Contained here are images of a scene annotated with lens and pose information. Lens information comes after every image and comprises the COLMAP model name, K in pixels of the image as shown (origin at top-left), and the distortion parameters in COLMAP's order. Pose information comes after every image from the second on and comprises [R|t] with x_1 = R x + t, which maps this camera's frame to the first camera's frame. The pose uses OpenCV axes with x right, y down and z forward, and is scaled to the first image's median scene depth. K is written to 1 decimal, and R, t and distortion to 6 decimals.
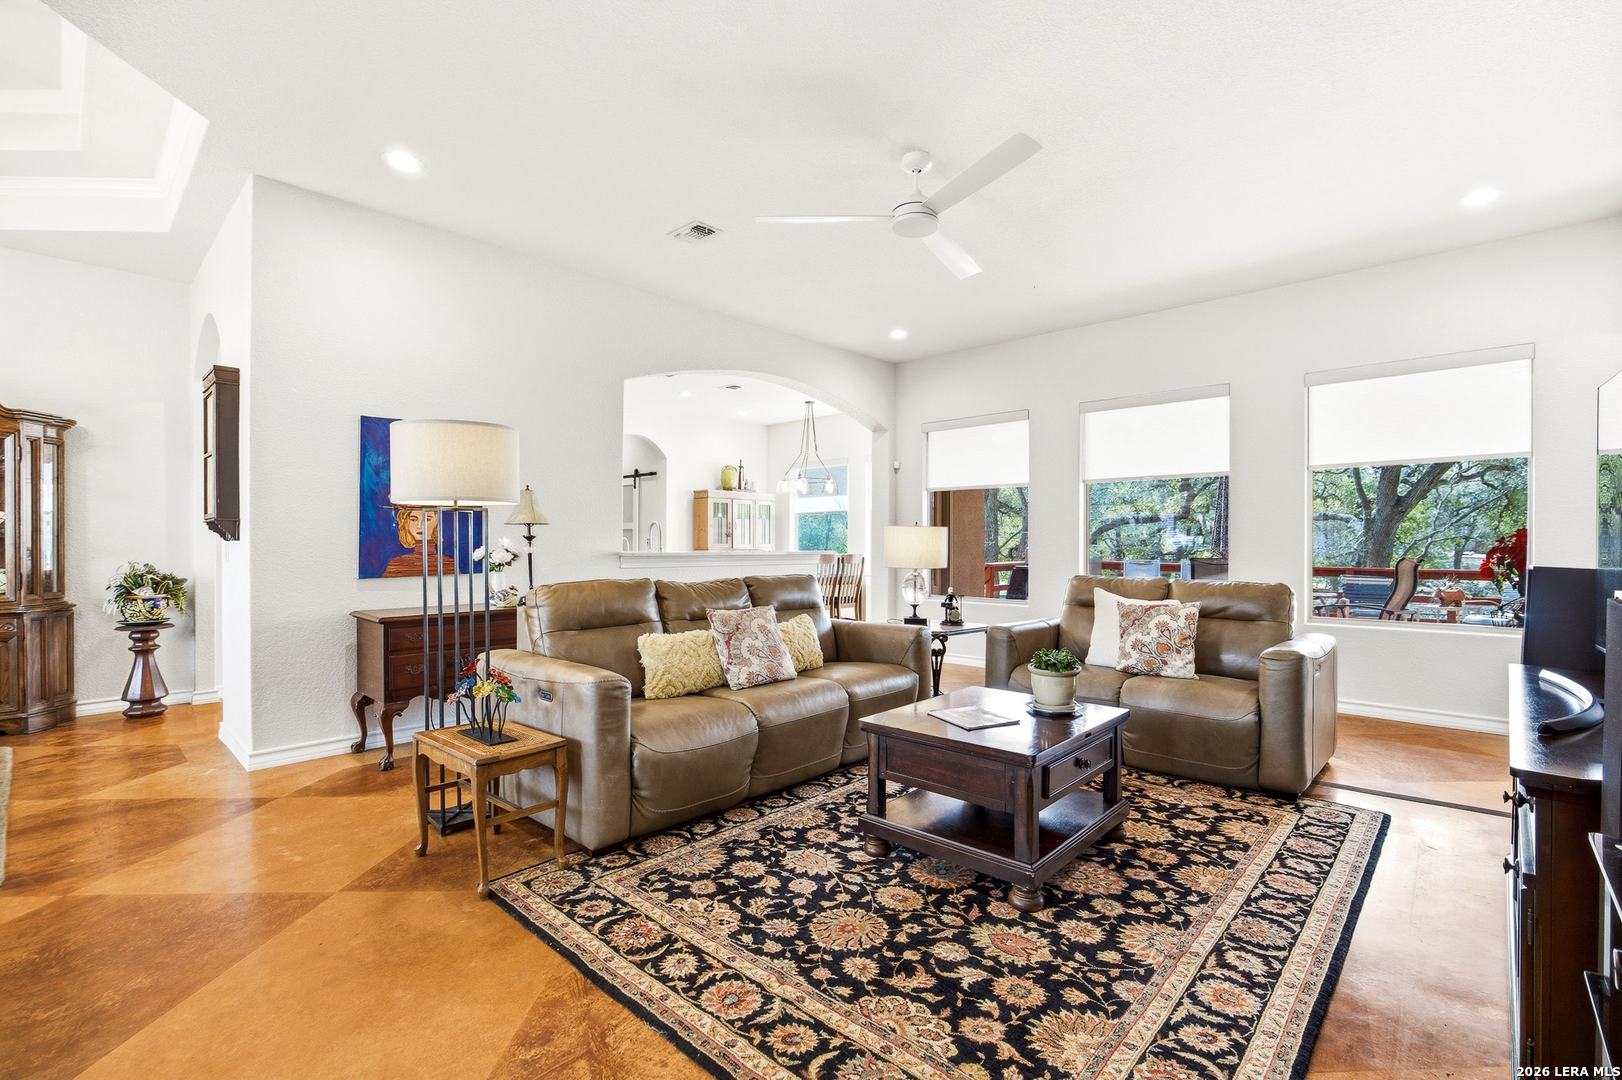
lens RADIAL K [[716.9, 0, 809.2], [0, 716.9, 548.1], [0, 0, 1]] dist [-0.004894, -0.000818]
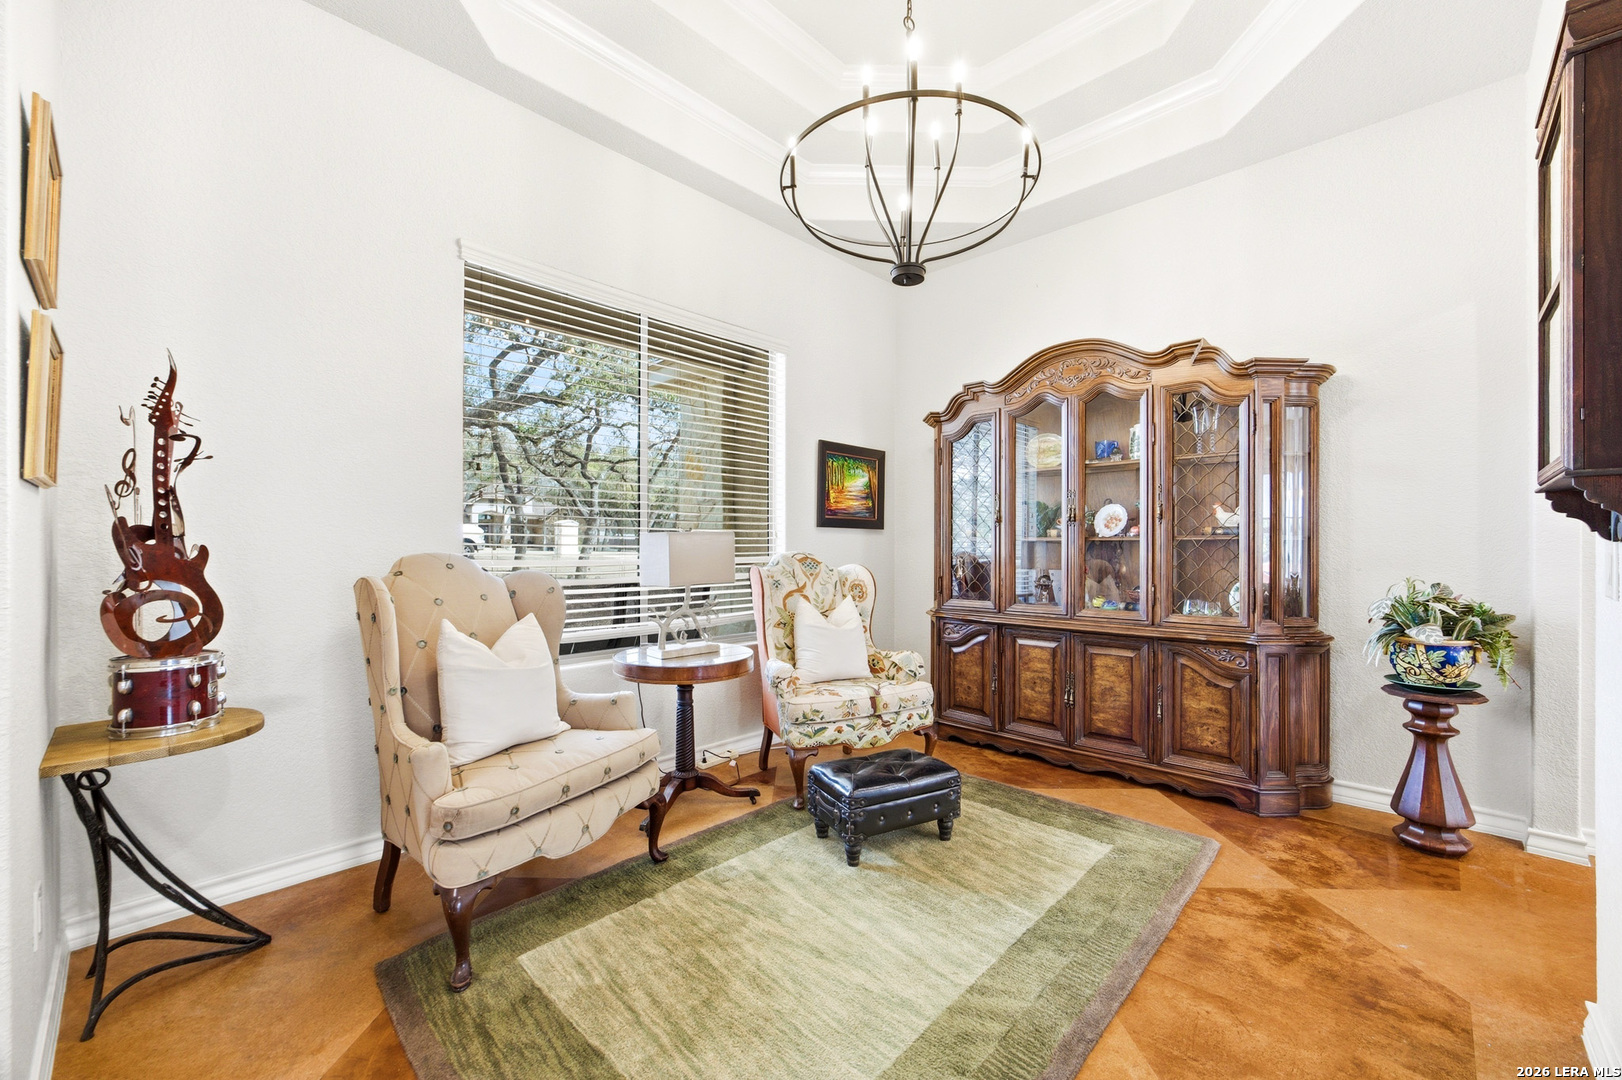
lens RADIAL K [[644.0, 0, 808.6], [0, 644.0, 544.6], [0, 0, 1]] dist [-0.003598, -0.000586]
pose [[-0.006318, -0.003833, -0.999973, -0.419201], [-0.004701, 0.999982, -0.003803, -0.004609], [0.999969, 0.004677, -0.006336, 0.509991]]
